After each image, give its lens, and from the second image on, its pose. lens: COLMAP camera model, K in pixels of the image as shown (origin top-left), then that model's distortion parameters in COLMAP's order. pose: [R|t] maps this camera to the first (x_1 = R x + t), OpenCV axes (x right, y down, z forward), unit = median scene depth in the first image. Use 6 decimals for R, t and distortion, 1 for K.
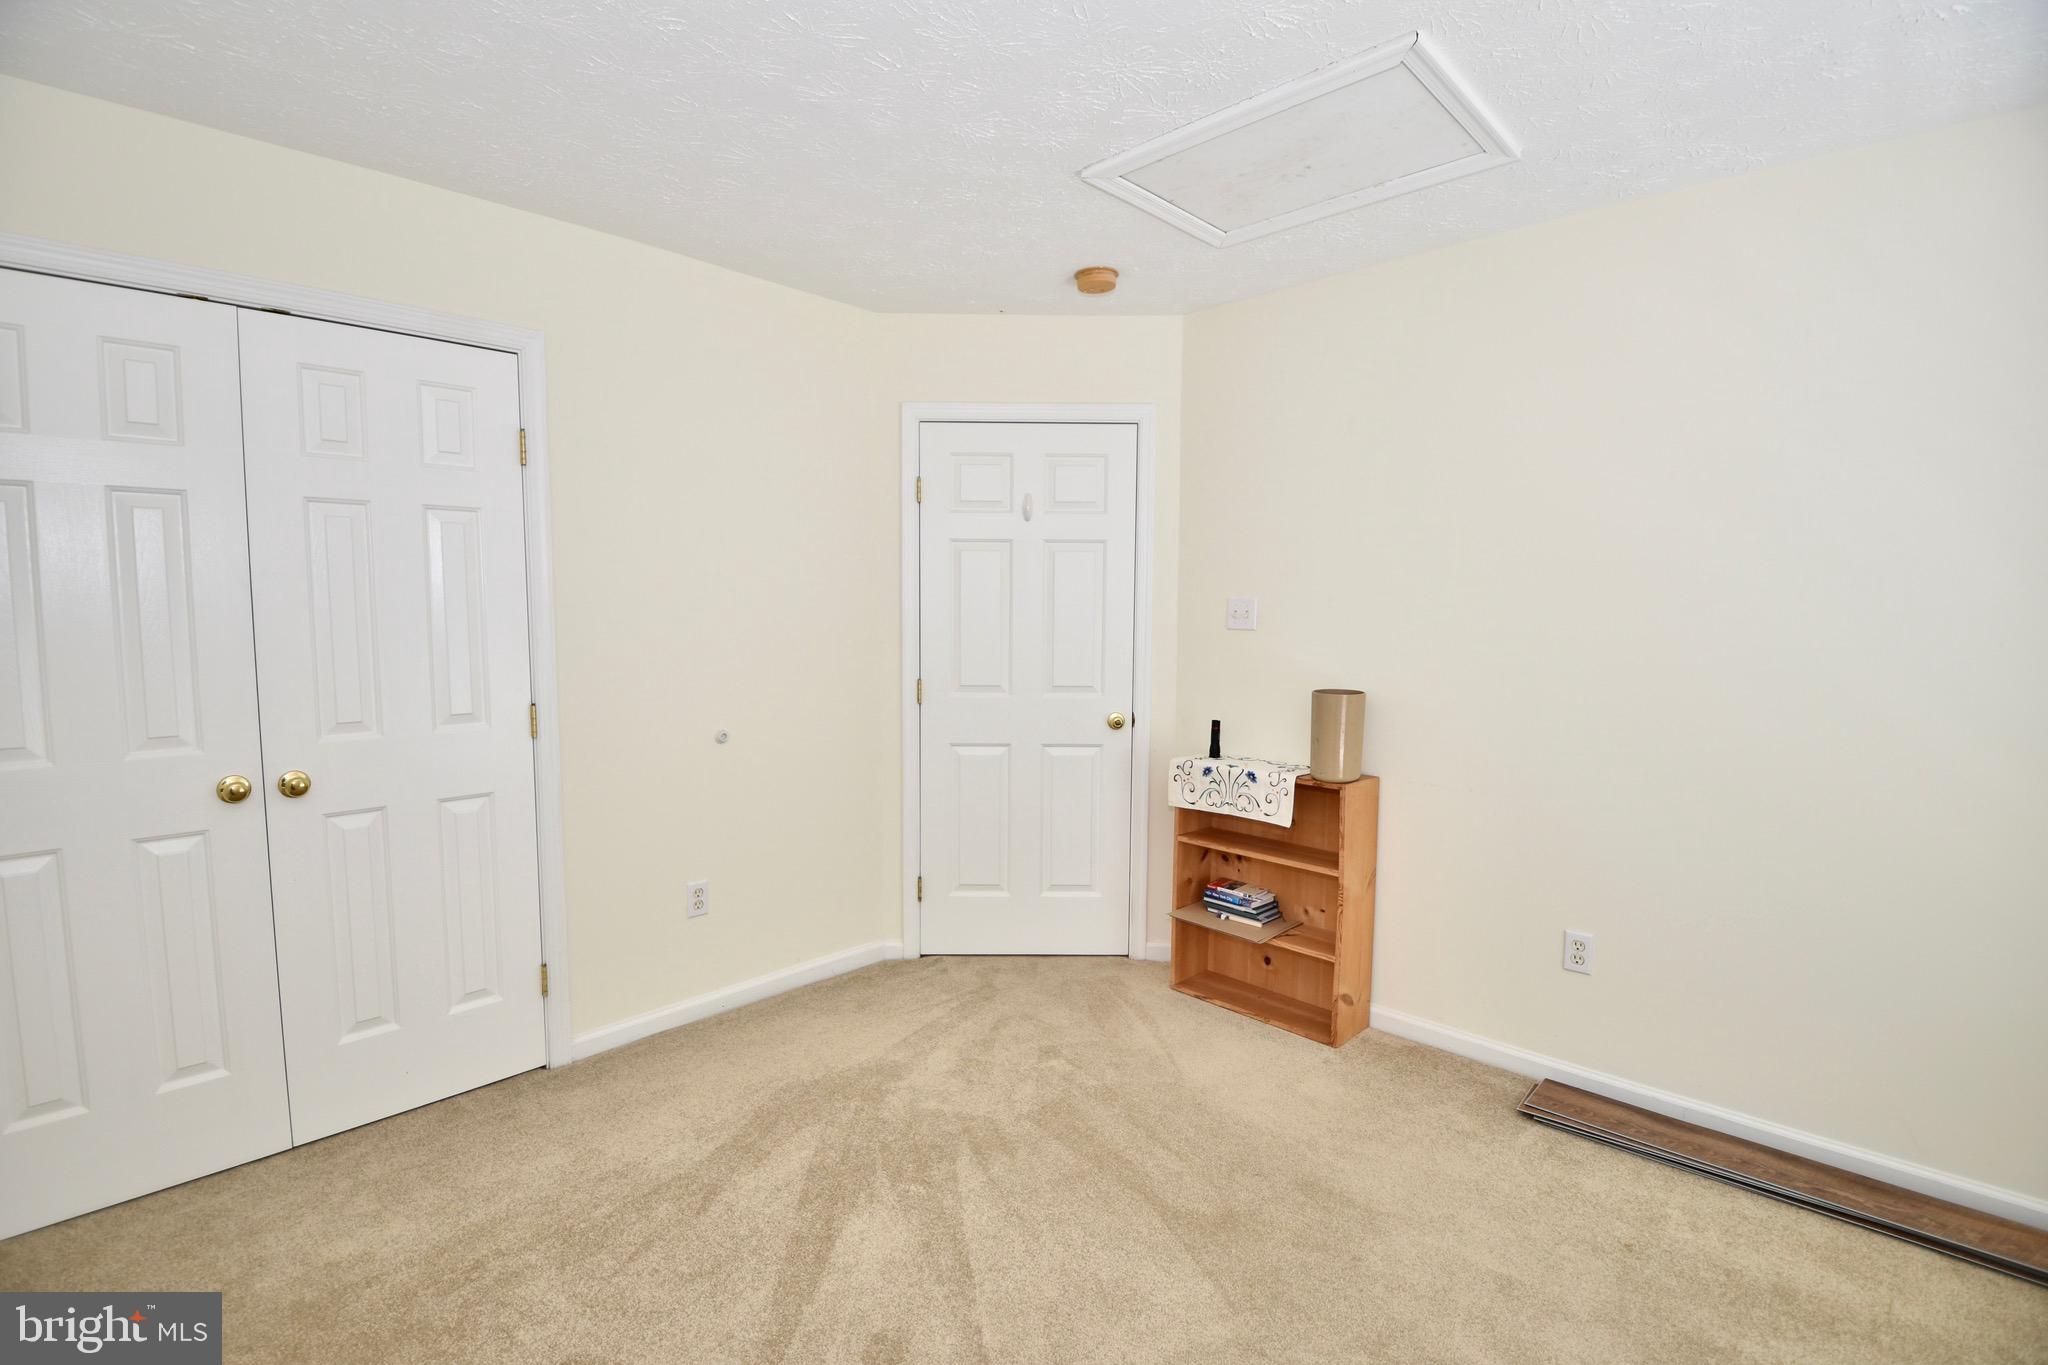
lens RADIAL K [[932.3, 0, 937.7], [0, 932.3, 681.9], [0, 0, 1]] dist [-0.002135, -0.000497]
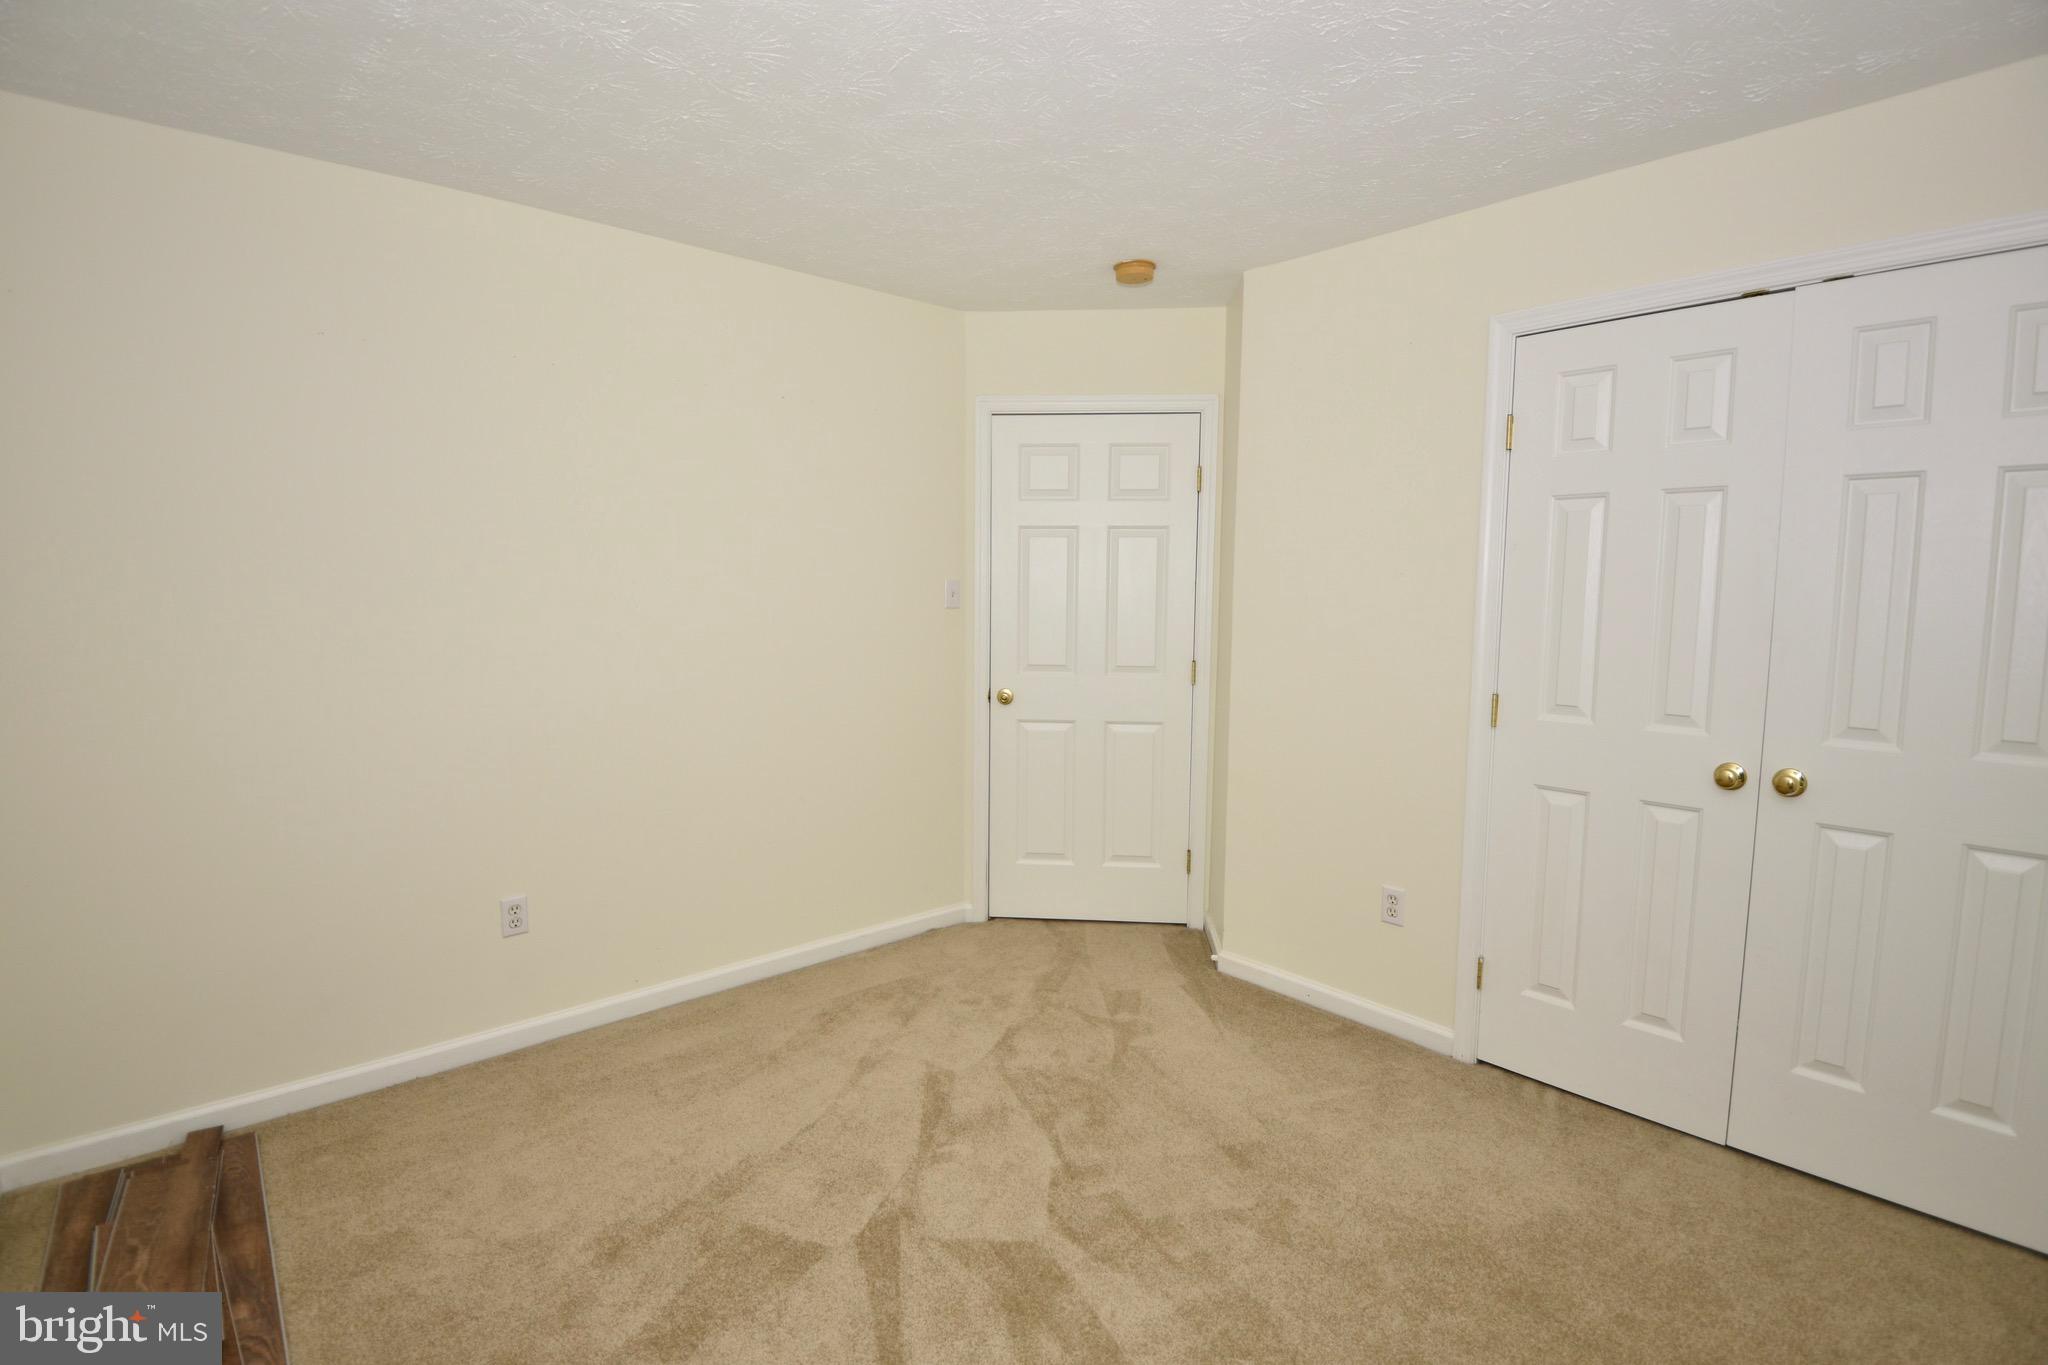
lens RADIAL K [[913.8, 0, 1015.1], [0, 913.8, 674.5], [0, 0, 1]] dist [0.000194, -0.011895]
pose [[0.009912, 0.090331, -0.995863, 0.212047], [-0.084115, 0.992457, 0.089185, -0.016853], [0.996407, 0.082883, 0.017435, 0.194729]]
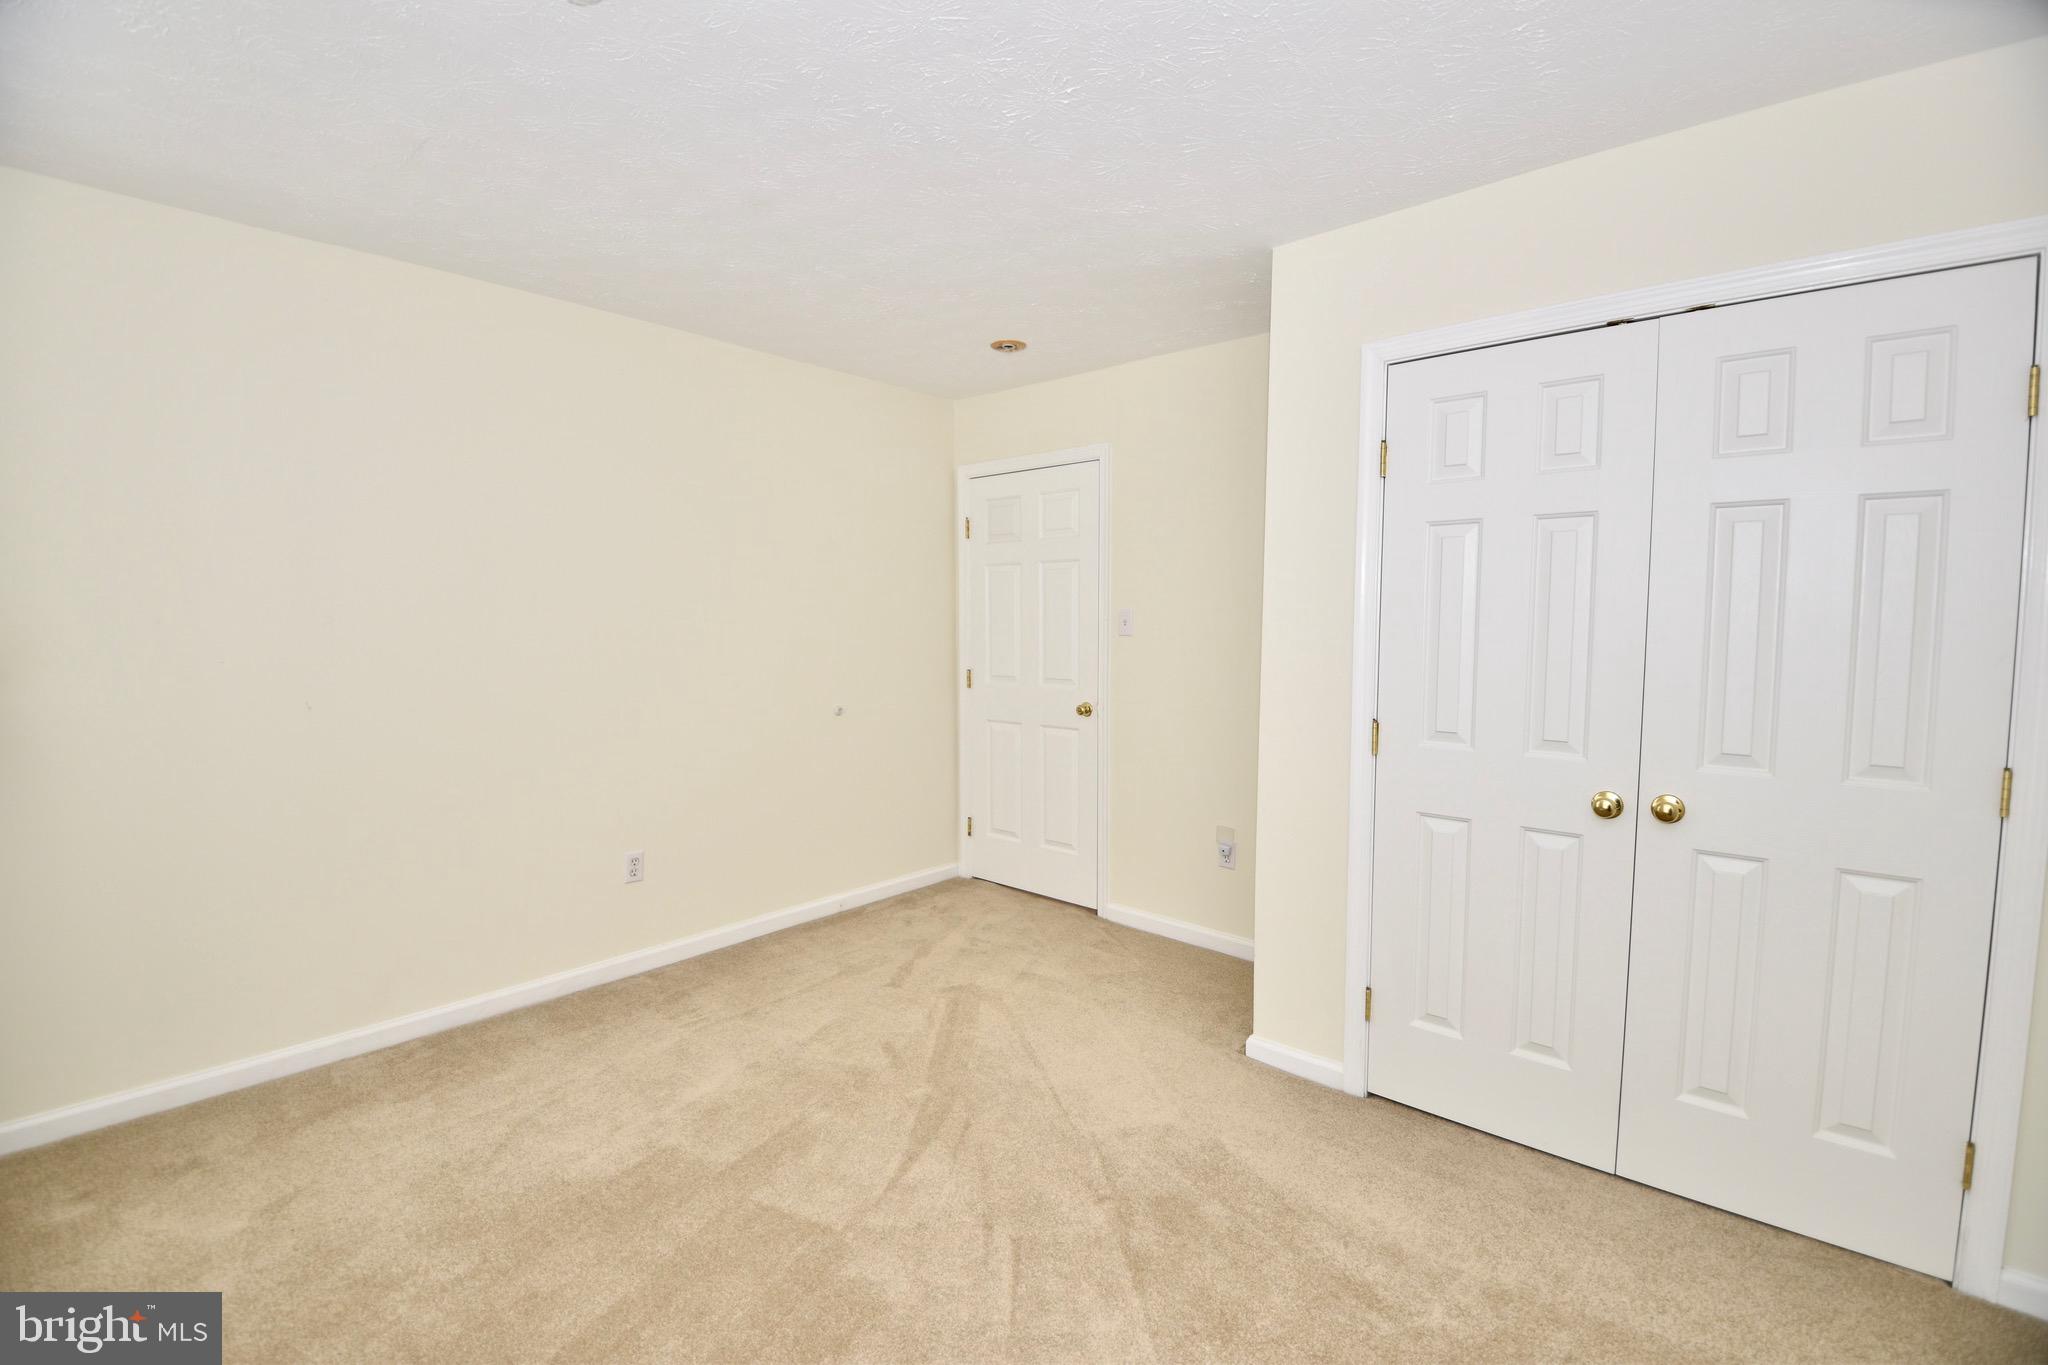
lens RADIAL K [[1015.2, 0, 1019.7], [0, 1015.2, 712.3], [0, 0, 1]] dist [0.002276, -0.015313]
pose [[0.068792, 0.093804, -0.993211, 0.281478], [-0.087126, 0.992331, 0.087687, -0.021945], [0.993819, 0.080502, 0.076438, 0.259352]]
